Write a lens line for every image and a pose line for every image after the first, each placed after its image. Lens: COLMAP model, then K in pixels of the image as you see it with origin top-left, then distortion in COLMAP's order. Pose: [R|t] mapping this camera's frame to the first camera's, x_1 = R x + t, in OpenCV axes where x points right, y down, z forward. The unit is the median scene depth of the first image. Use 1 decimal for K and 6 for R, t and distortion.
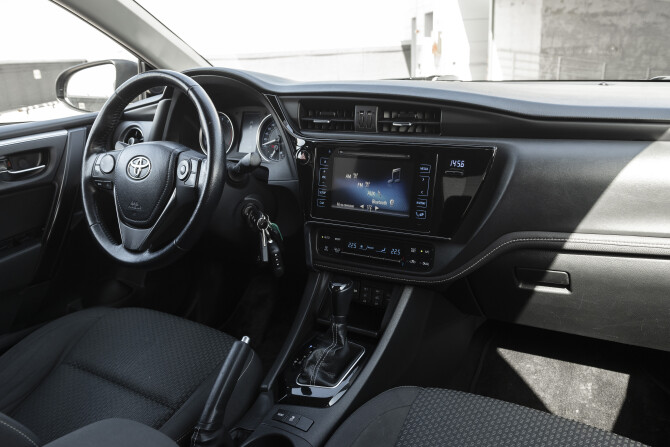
lens RADIAL K [[529.4, 0, 333.7], [0, 529.4, 215.4], [0, 0, 1]] dist [0.004194, 0.008446]
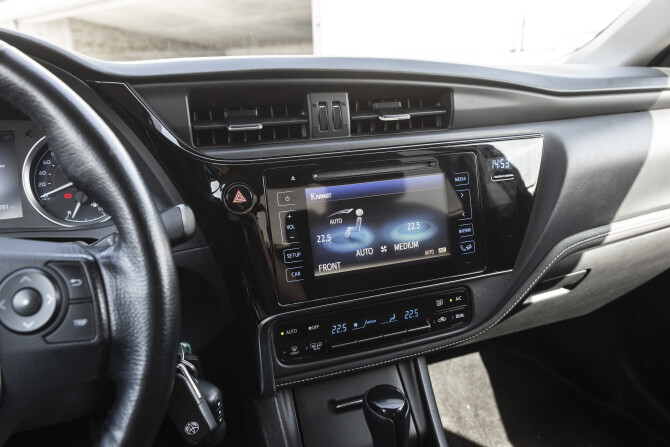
lens RADIAL K [[489.8, 0, 313.9], [0, 489.8, 222.6], [0, 0, 1]] dist [-0.026701, -0.001205]
pose [[0.675715, -0.205697, 0.707883, -0.360921], [0.222496, 0.972405, 0.070176, -0.107900], [-0.702784, 0.110082, 0.702835, 0.641976]]
